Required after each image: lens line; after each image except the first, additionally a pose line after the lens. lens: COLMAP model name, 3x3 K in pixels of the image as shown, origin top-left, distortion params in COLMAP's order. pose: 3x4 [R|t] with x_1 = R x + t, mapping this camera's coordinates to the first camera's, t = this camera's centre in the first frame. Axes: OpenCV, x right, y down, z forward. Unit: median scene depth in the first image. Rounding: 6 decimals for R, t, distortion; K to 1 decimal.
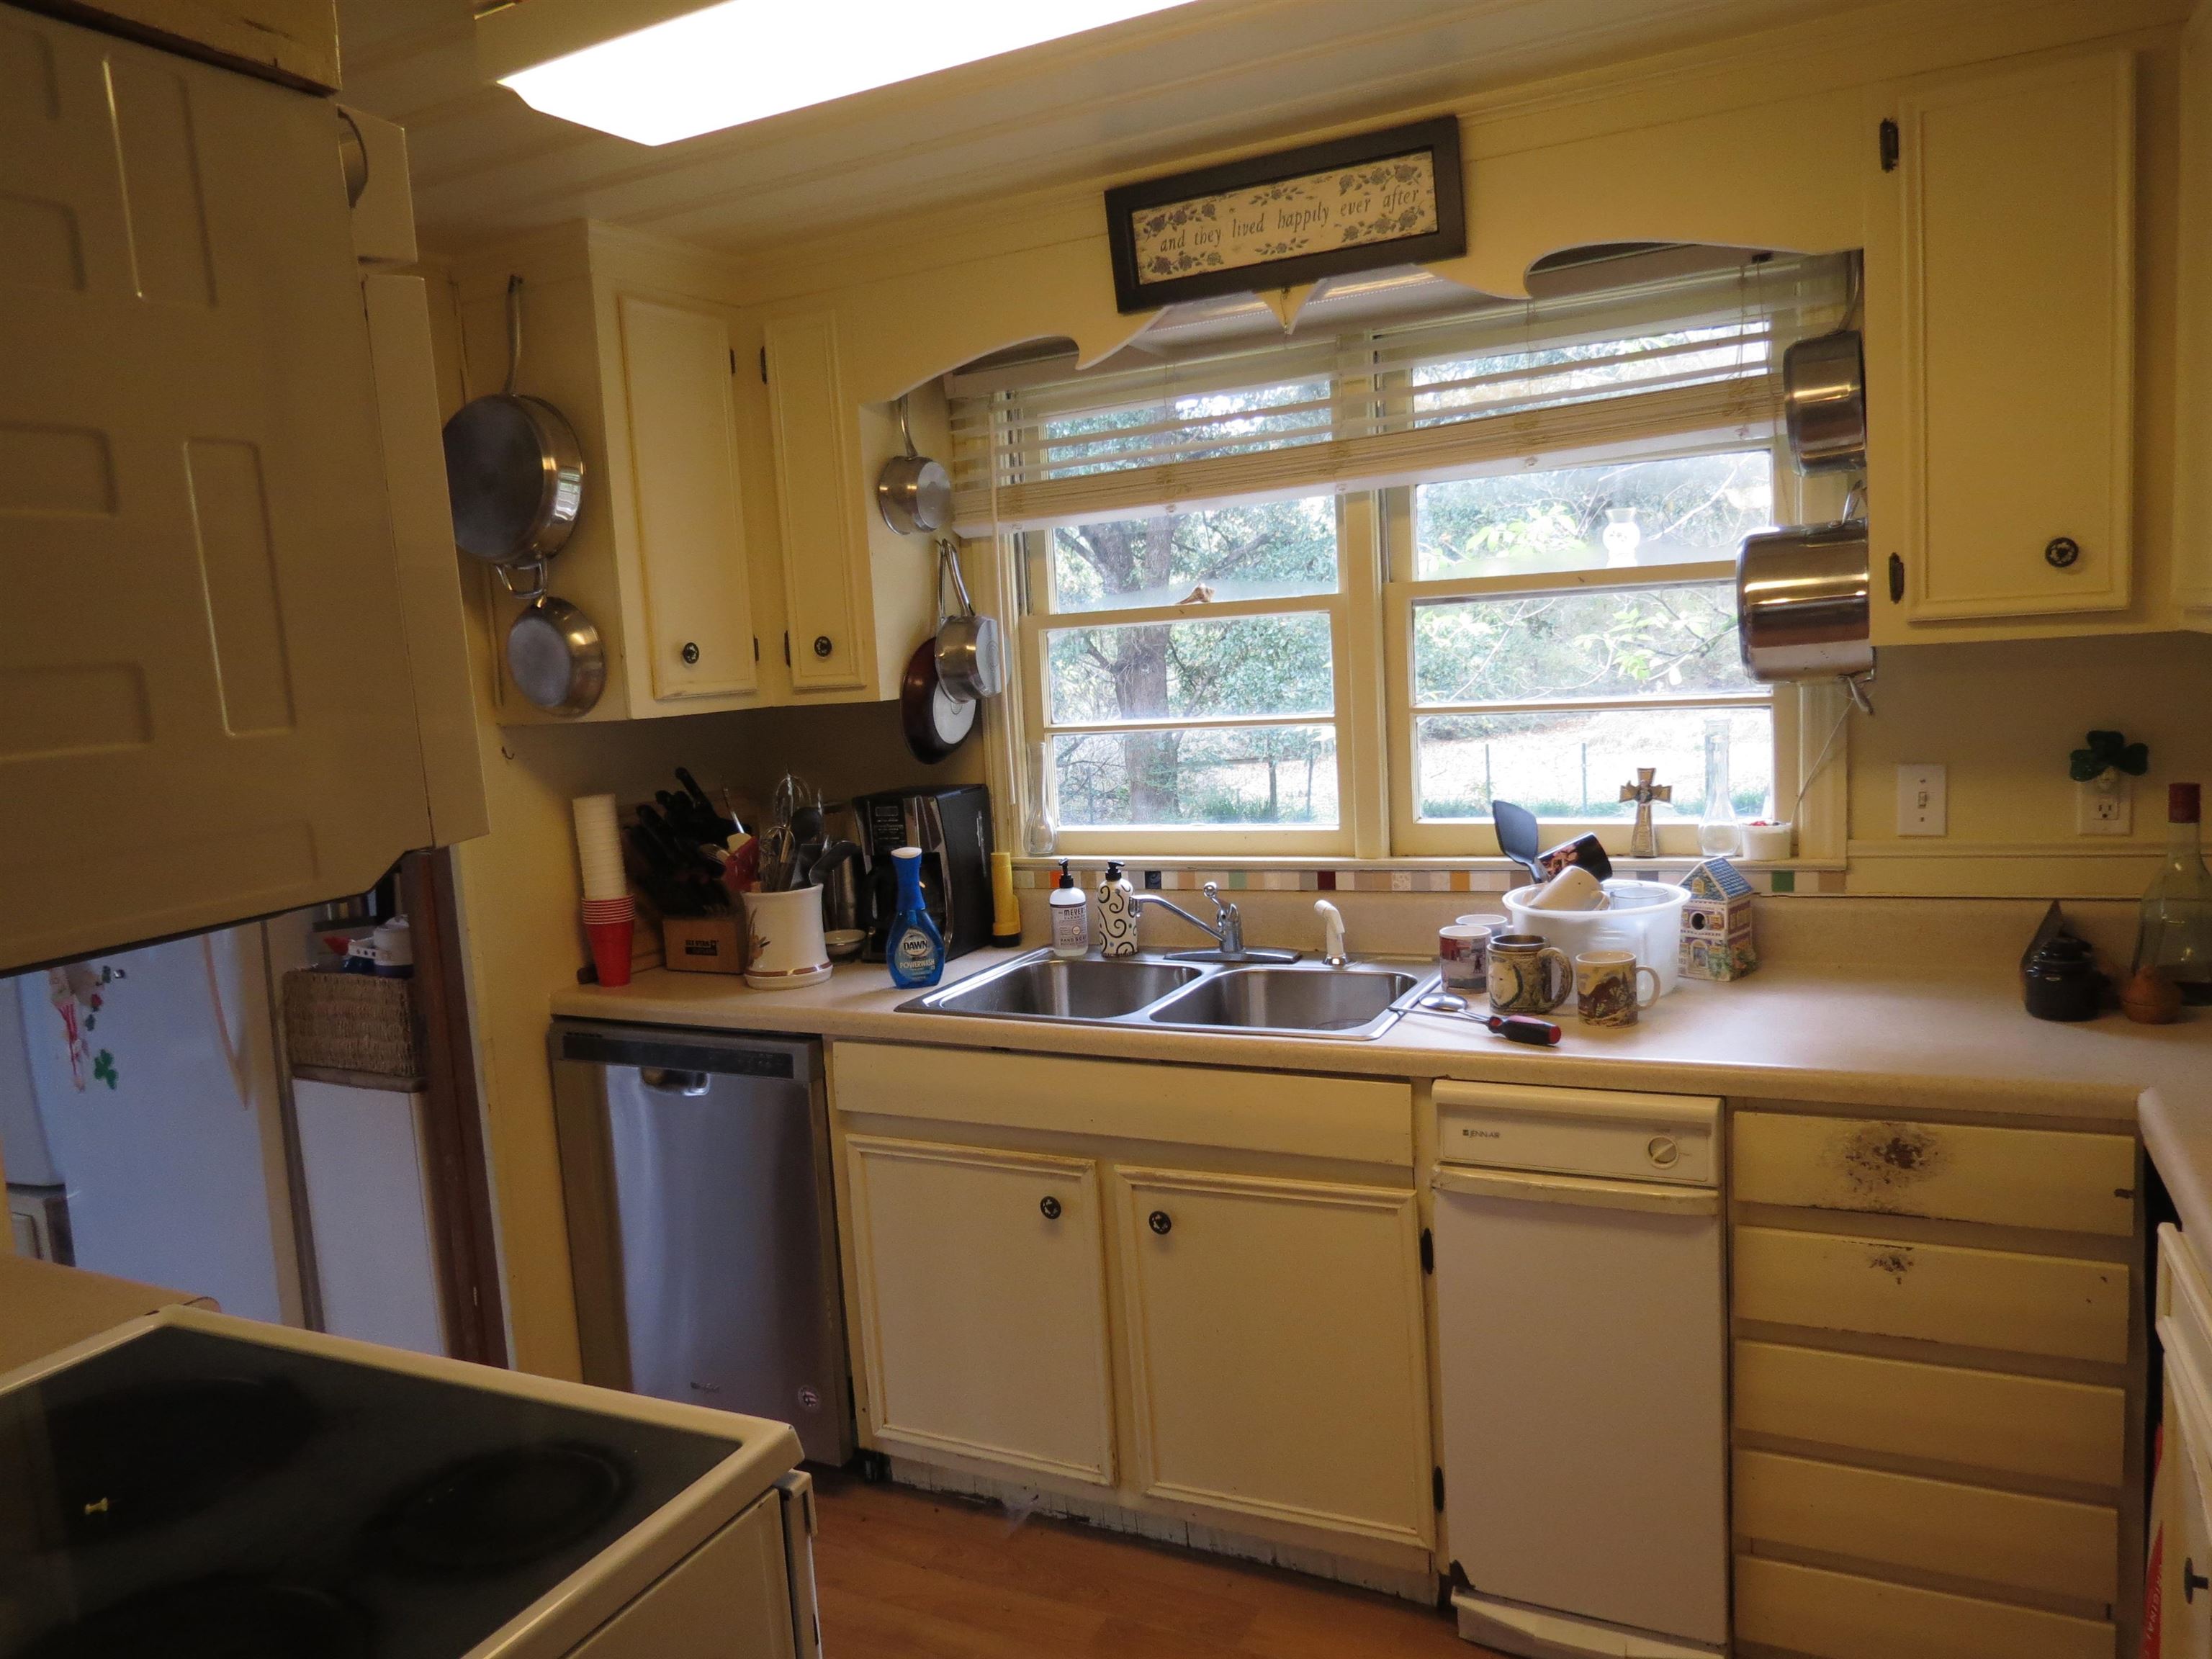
lens RADIAL K [[1574.8, 0, 1106.0], [0, 1574.8, 829.5], [0, 0, 1]] dist [-0.029536, 0.003428]
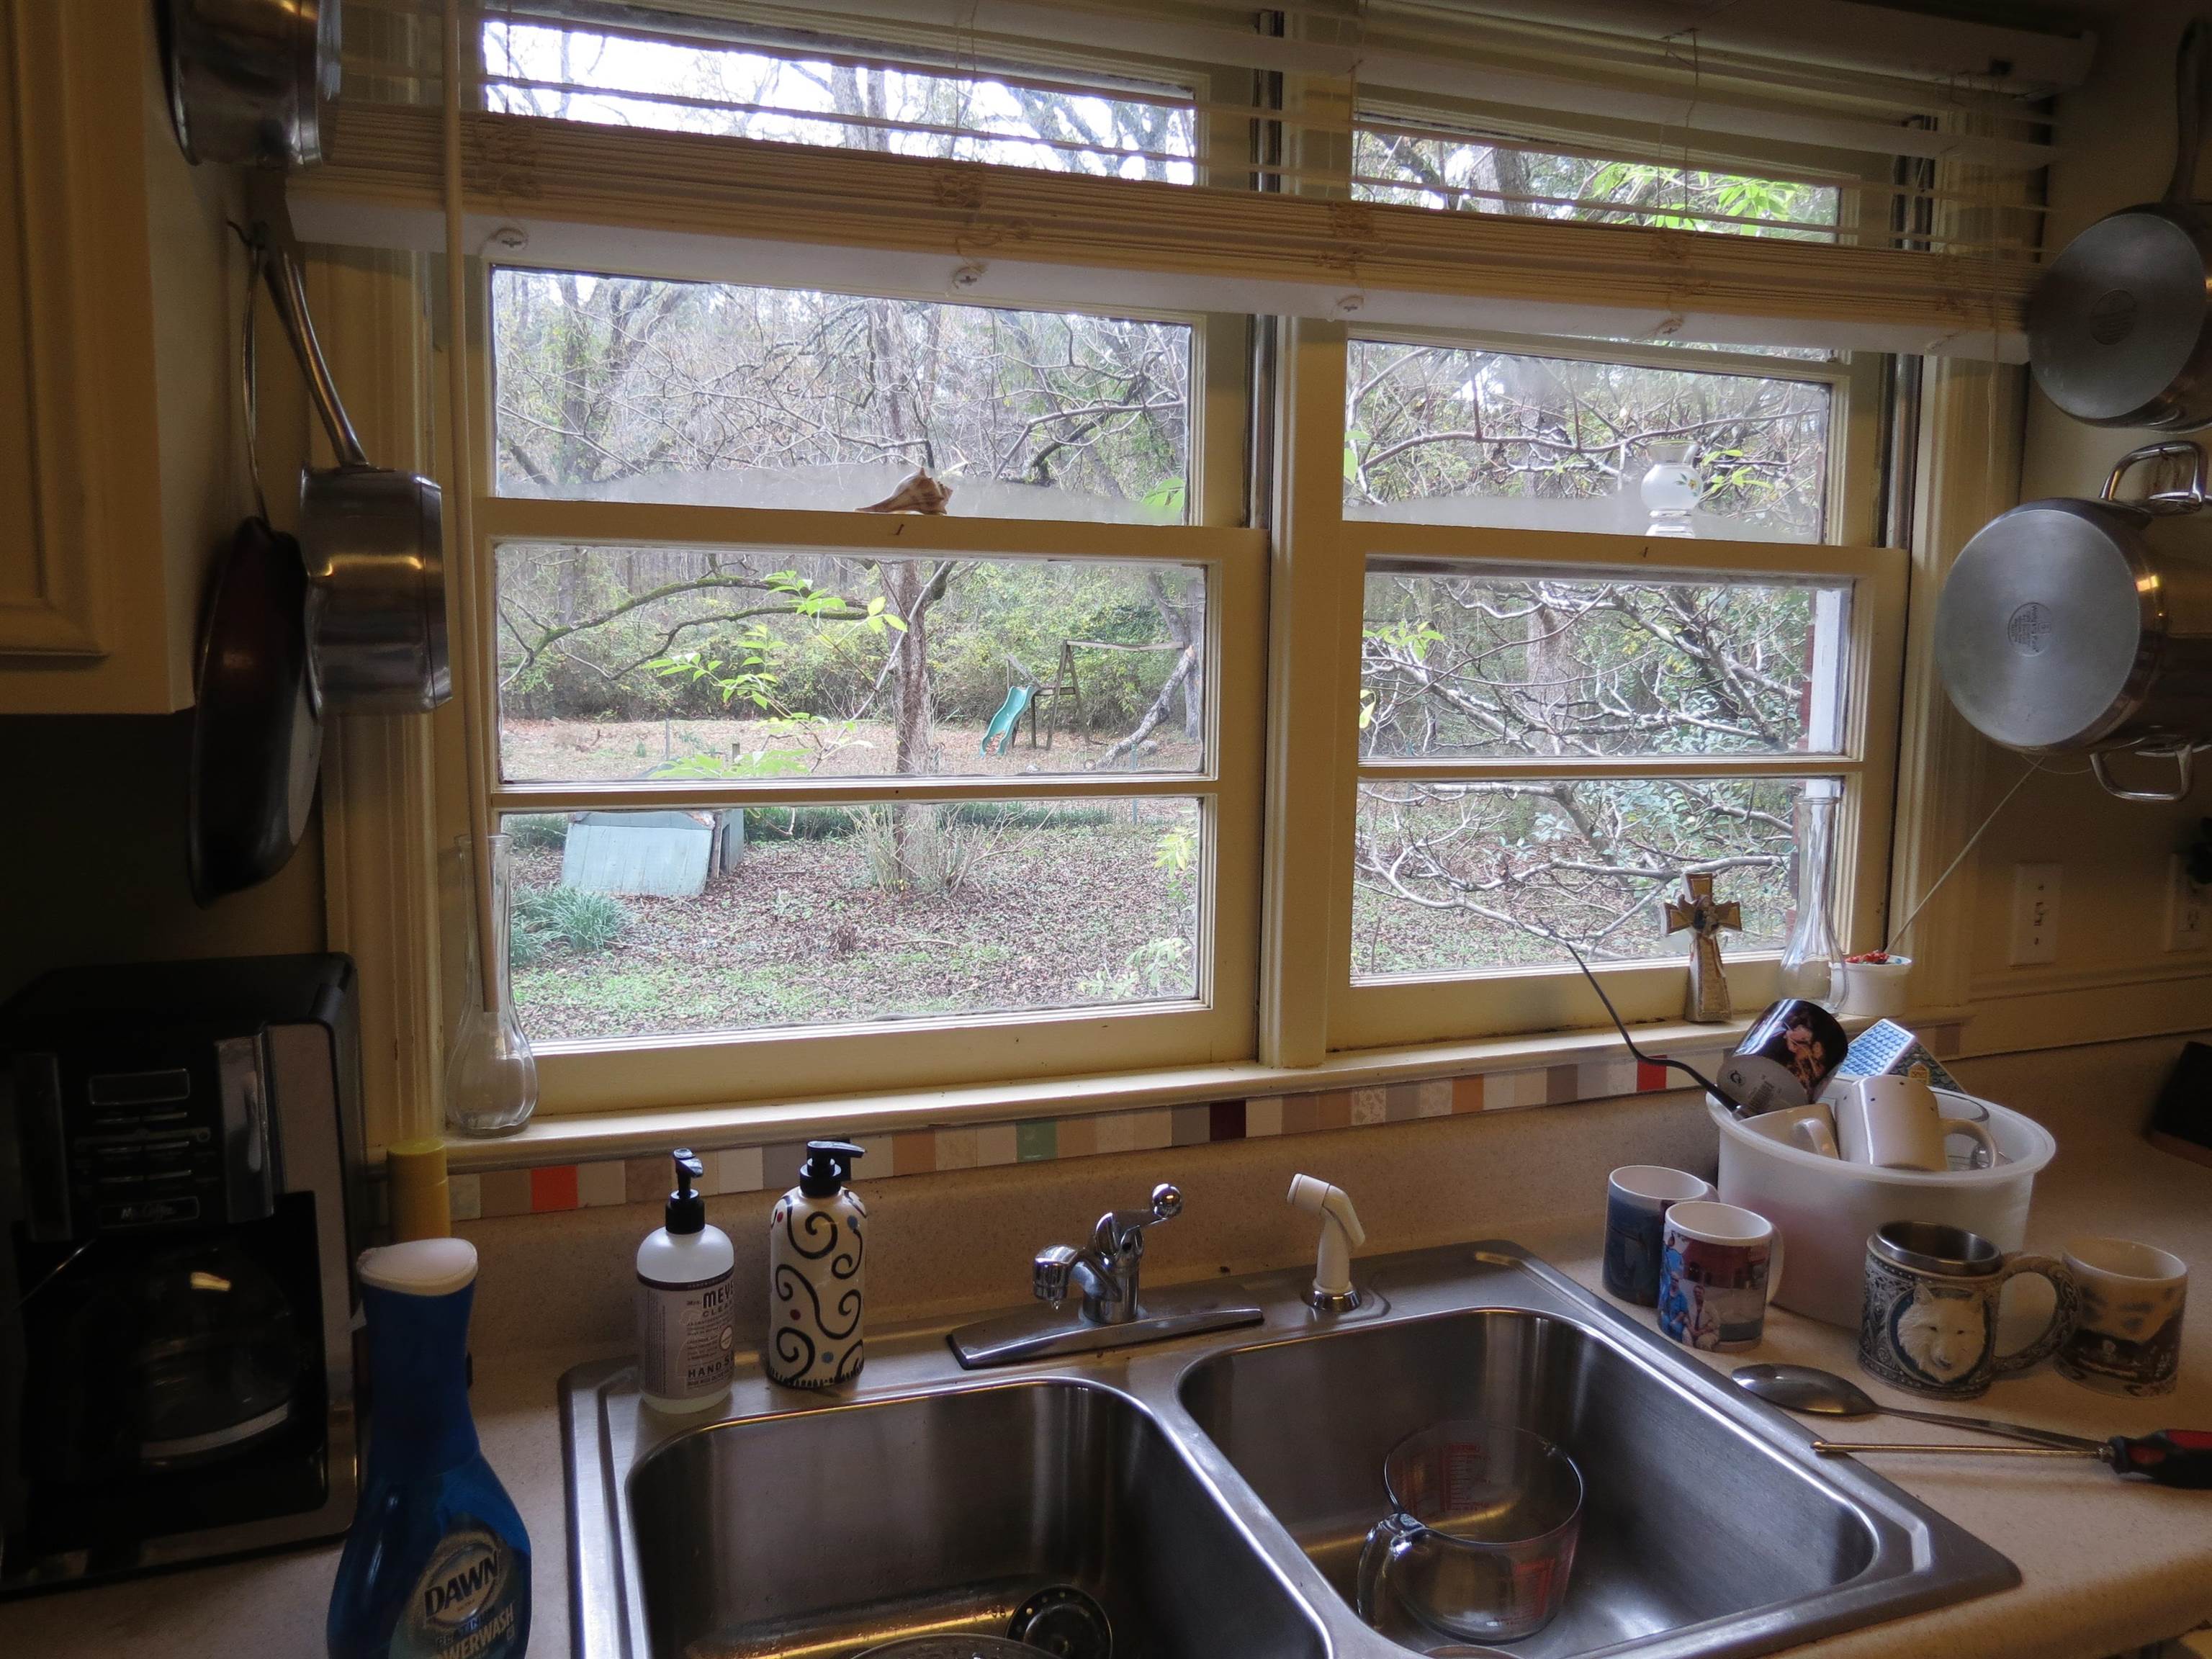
lens RADIAL K [[1574.8, 0, 1106.0], [0, 1574.8, 829.5], [0, 0, 1]] dist [-0.029536, 0.003428]
pose [[0.686096, -0.017017, 0.727312, -0.239833], [0.026963, 0.999634, -0.002047, -0.057959], [-0.727012, 0.021015, 0.686304, 0.712935]]
